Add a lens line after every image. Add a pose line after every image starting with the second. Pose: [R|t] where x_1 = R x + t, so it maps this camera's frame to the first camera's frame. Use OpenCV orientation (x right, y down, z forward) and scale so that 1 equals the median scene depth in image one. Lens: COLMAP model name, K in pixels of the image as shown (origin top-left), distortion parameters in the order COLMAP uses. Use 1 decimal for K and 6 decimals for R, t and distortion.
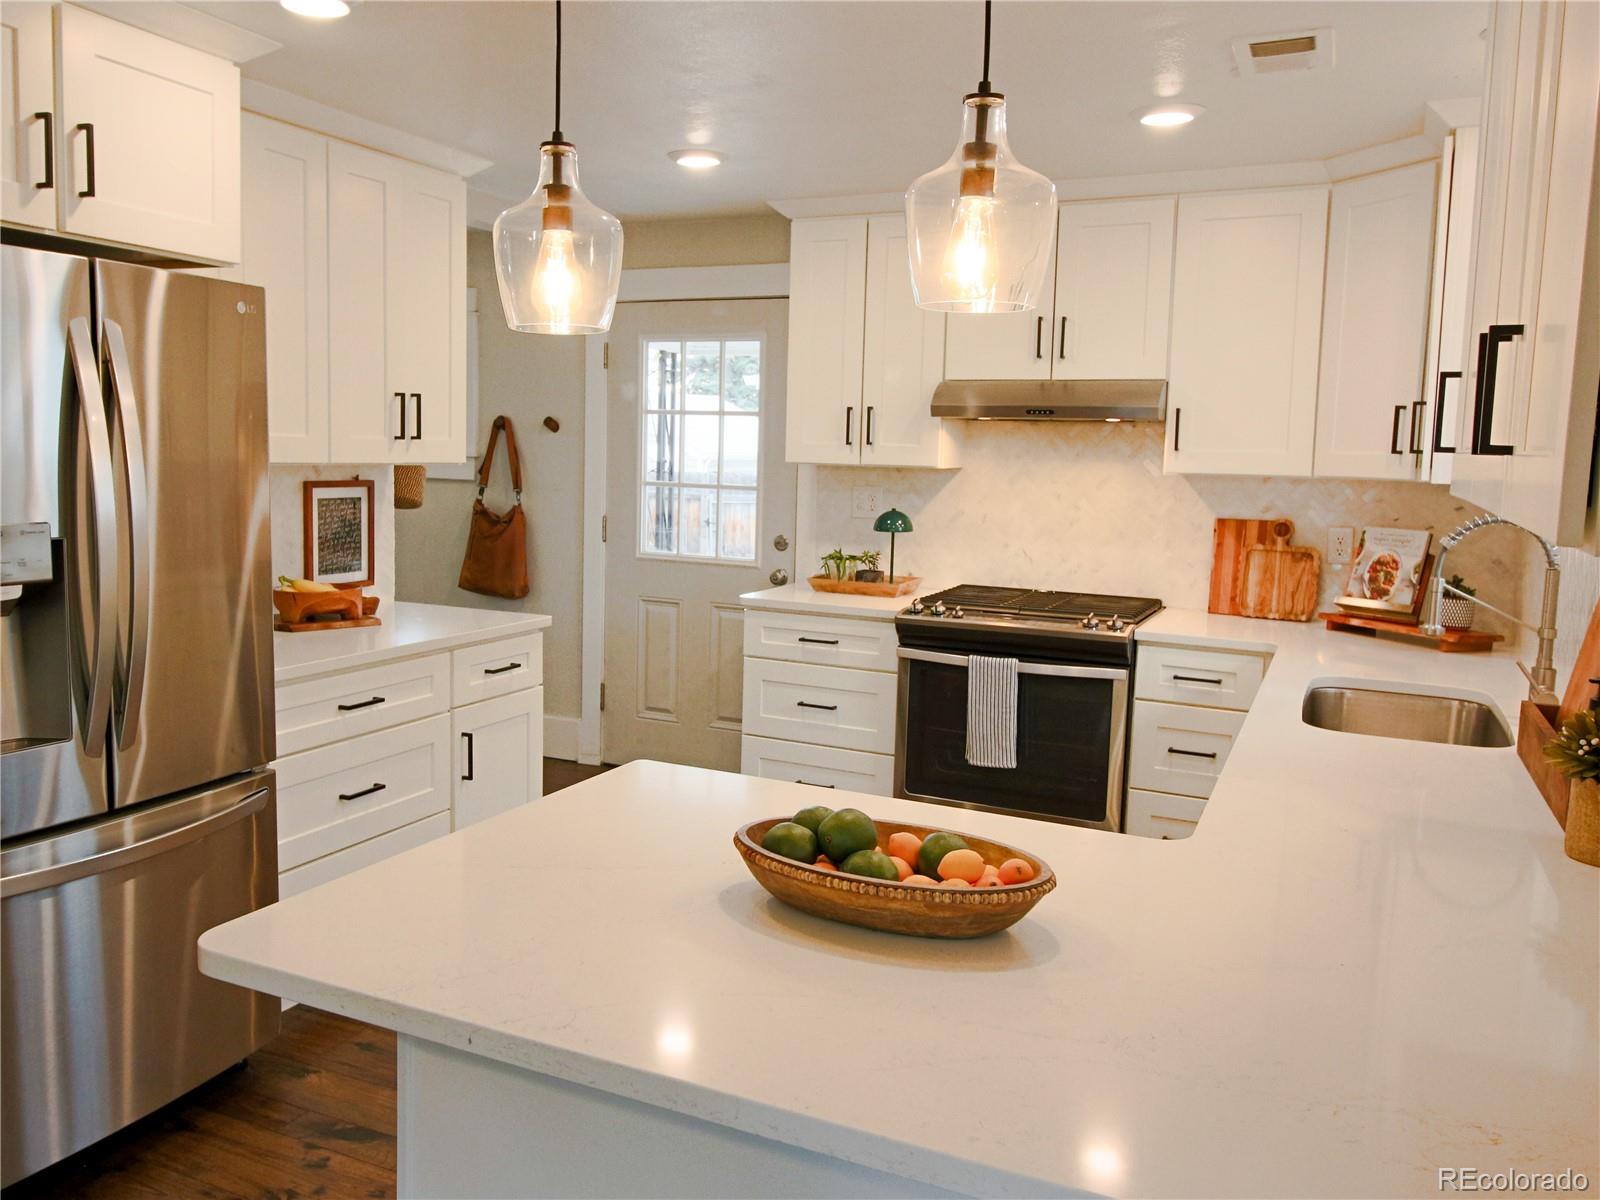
lens RADIAL K [[1253.6, 0, 764.9], [0, 1253.6, 562.2], [0, 0, 1]] dist [0.036006, -0.000903]
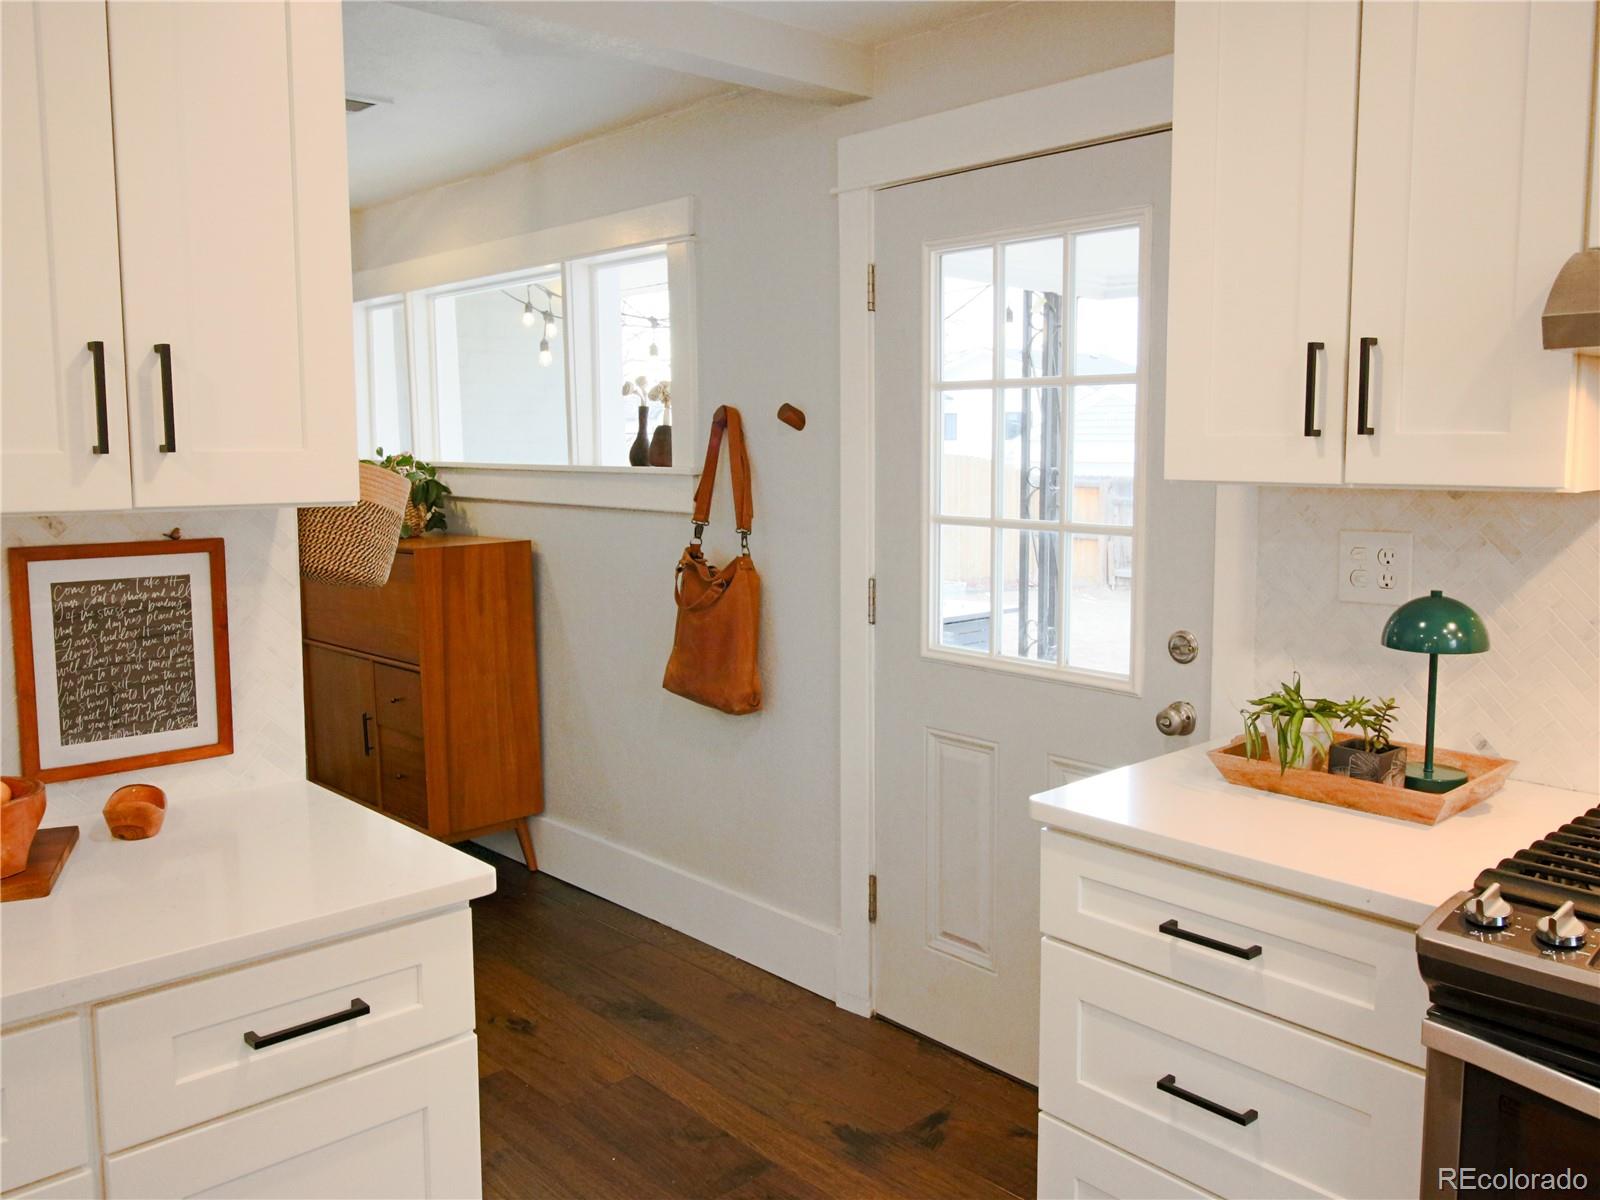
lens RADIAL K [[1317.2, 0, 806.9], [0, 1317.2, 576.9], [0, 0, 1]] dist [0.042335, -0.073821]
pose [[0.929519, 0.011175, -0.368605, 0.072998], [-0.009652, 0.999936, 0.005978, -0.049047], [0.368648, -0.001999, 0.929567, 0.540337]]
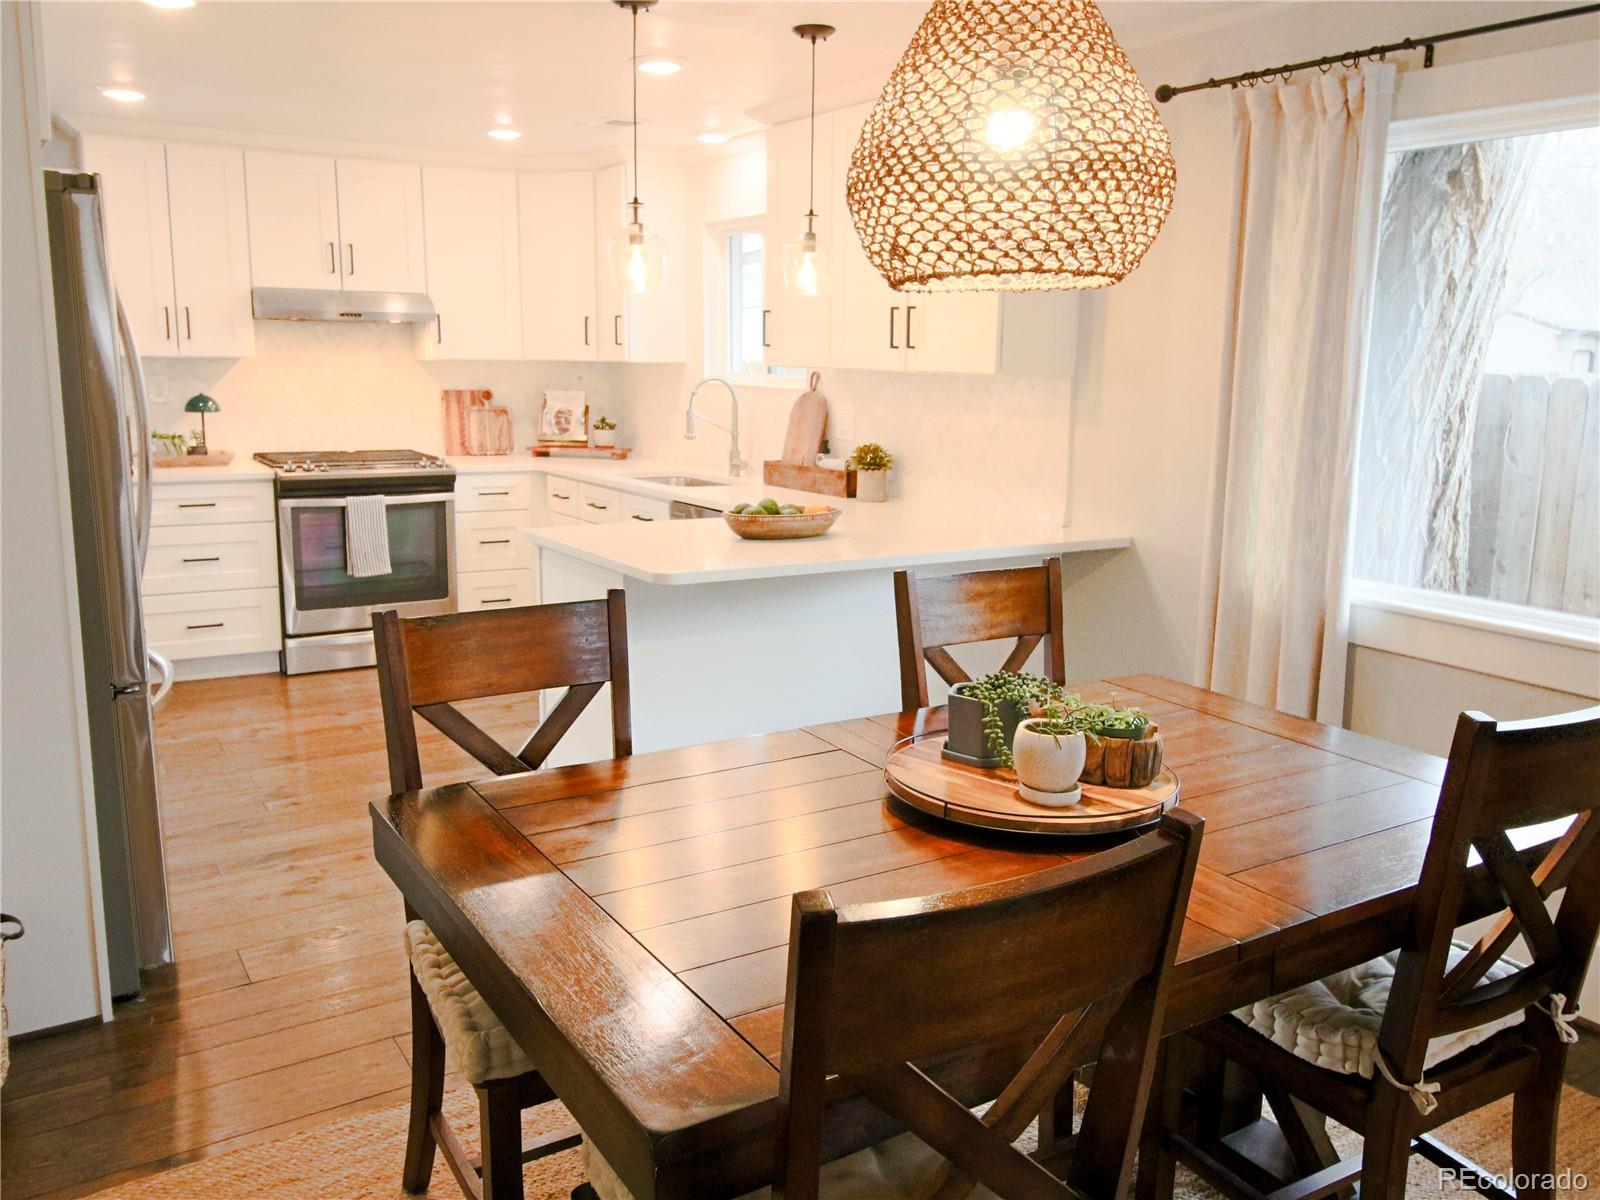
lens RADIAL K [[1317.2, 0, 806.9], [0, 1317.2, 576.9], [0, 0, 1]] dist [0.042335, -0.073821]
pose [[0.520673, -0.155418, 0.839491, -0.687899], [0.077004, 0.987832, 0.135121, 0.004011], [-0.850276, -0.005710, 0.526305, -0.150086]]
